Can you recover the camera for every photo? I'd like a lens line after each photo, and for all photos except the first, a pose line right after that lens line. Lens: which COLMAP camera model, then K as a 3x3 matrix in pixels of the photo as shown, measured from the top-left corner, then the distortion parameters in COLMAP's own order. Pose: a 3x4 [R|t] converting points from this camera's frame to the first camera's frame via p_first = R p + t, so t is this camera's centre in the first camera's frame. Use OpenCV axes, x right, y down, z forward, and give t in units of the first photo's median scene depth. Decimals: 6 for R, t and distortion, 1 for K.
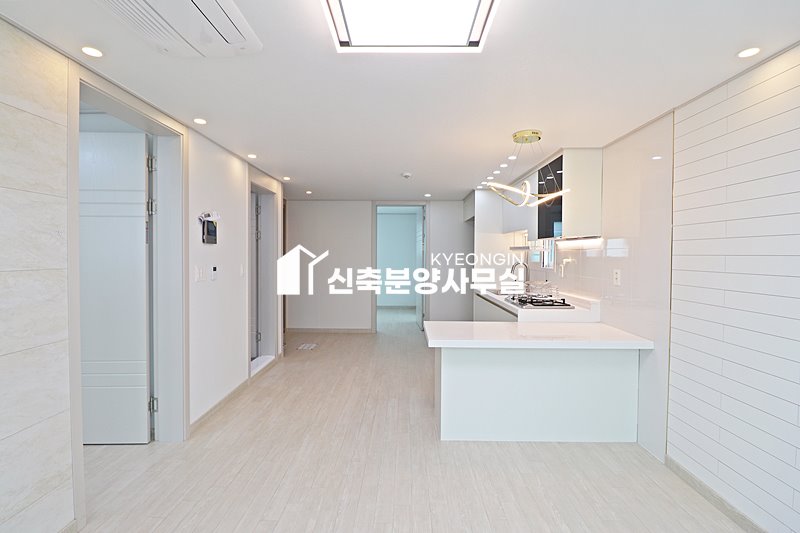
lens RADIAL K [[370.5, 0, 397.0], [0, 370.5, 260.8], [0, 0, 1]] dist [-0.000271, -0.012137]
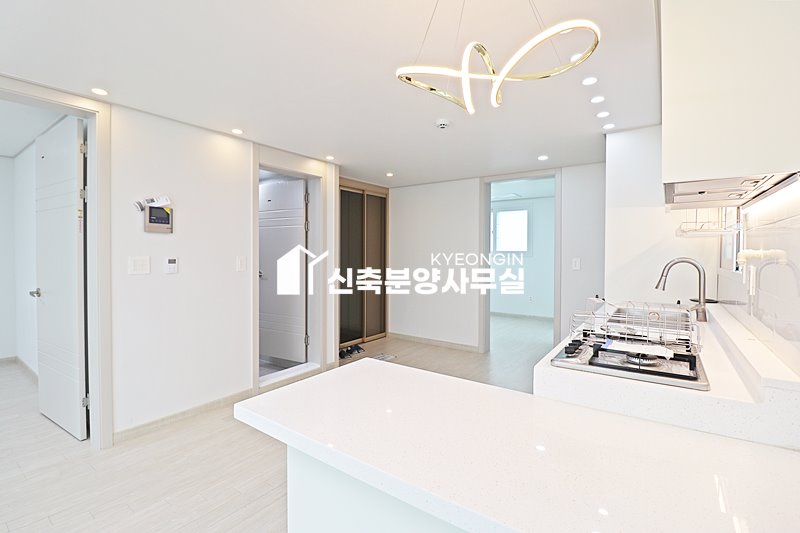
lens RADIAL K [[366.5, 0, 395.3], [0, 366.5, 257.6], [0, 0, 1]] dist [-0.002288, -0.017875]
pose [[0.819692, 0.005746, -0.572776, 0.495356], [-0.009180, 0.999953, -0.003106, 0.012252], [0.572732, 0.007804, 0.819706, 0.648959]]
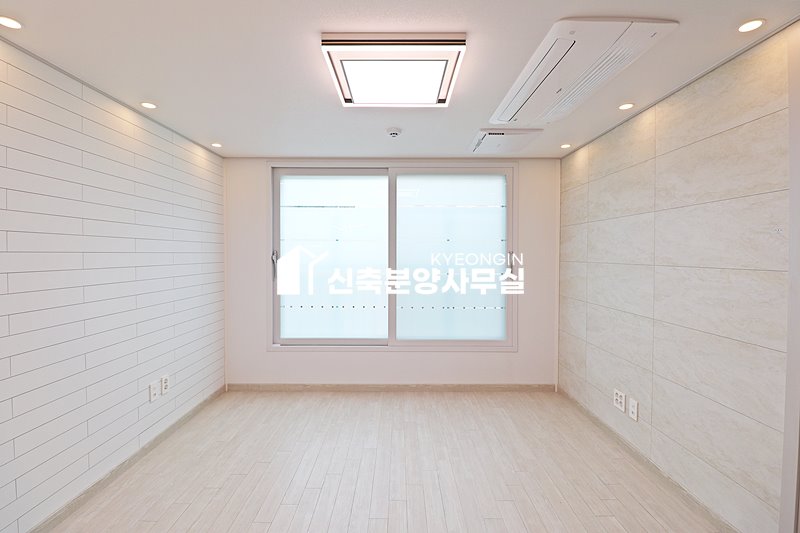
lens RADIAL K [[374.0, 0, 403.2], [0, 374.0, 258.2], [0, 0, 1]] dist [0.000370, -0.013032]
pose [[-0.999347, -0.004383, -0.035869, 0.022100], [-0.005394, 0.999590, 0.028129, -0.017928], [0.035731, 0.028304, -0.998961, 1.126024]]
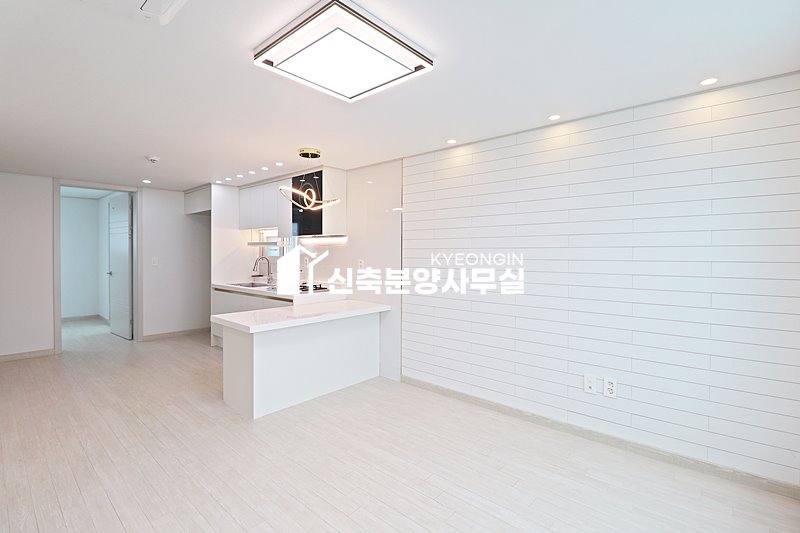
lens RADIAL K [[375.4, 0, 394.6], [0, 375.4, 257.9], [0, 0, 1]] dist [-0.000641, -0.011446]
pose [[0.654147, -0.013317, 0.756250, -0.416918], [0.013279, 0.999893, 0.006121, 0.011161], [-0.756251, 0.006038, 0.654254, -0.031728]]
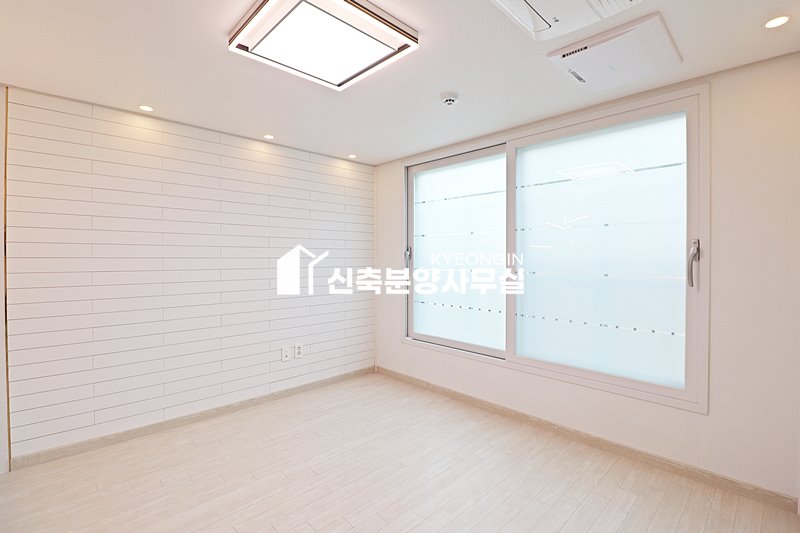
lens RADIAL K [[374.0, 0, 403.2], [0, 374.0, 258.2], [0, 0, 1]] dist [0.000370, -0.013032]
pose [[-0.714178, -0.004518, 0.699950, -0.501407], [0.008211, 0.999856, 0.014831, 0.016324], [-0.699916, 0.016339, -0.714038, 0.792460]]
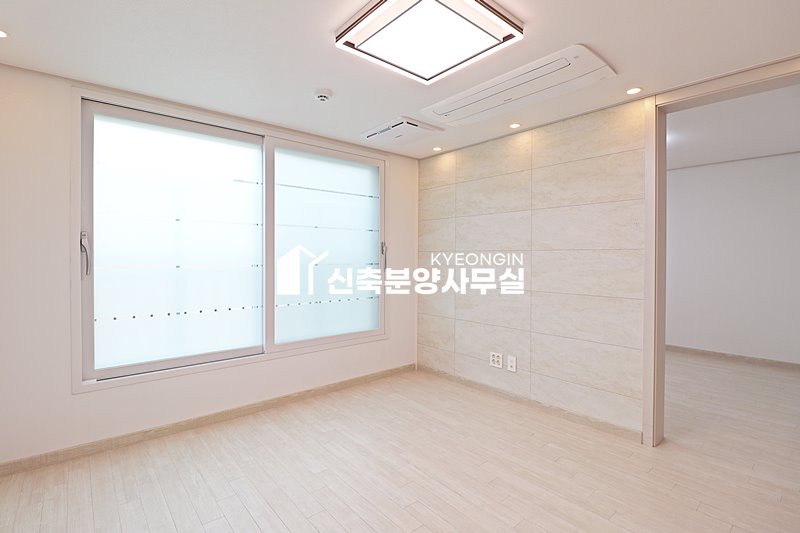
lens RADIAL K [[374.0, 0, 403.2], [0, 374.0, 258.2], [0, 0, 1]] dist [0.000370, -0.013032]
pose [[-0.735426, -0.001849, -0.677602, 0.454047], [-0.016231, 0.999757, 0.014889, 0.030534], [0.677410, 0.021948, -0.735278, 0.876195]]
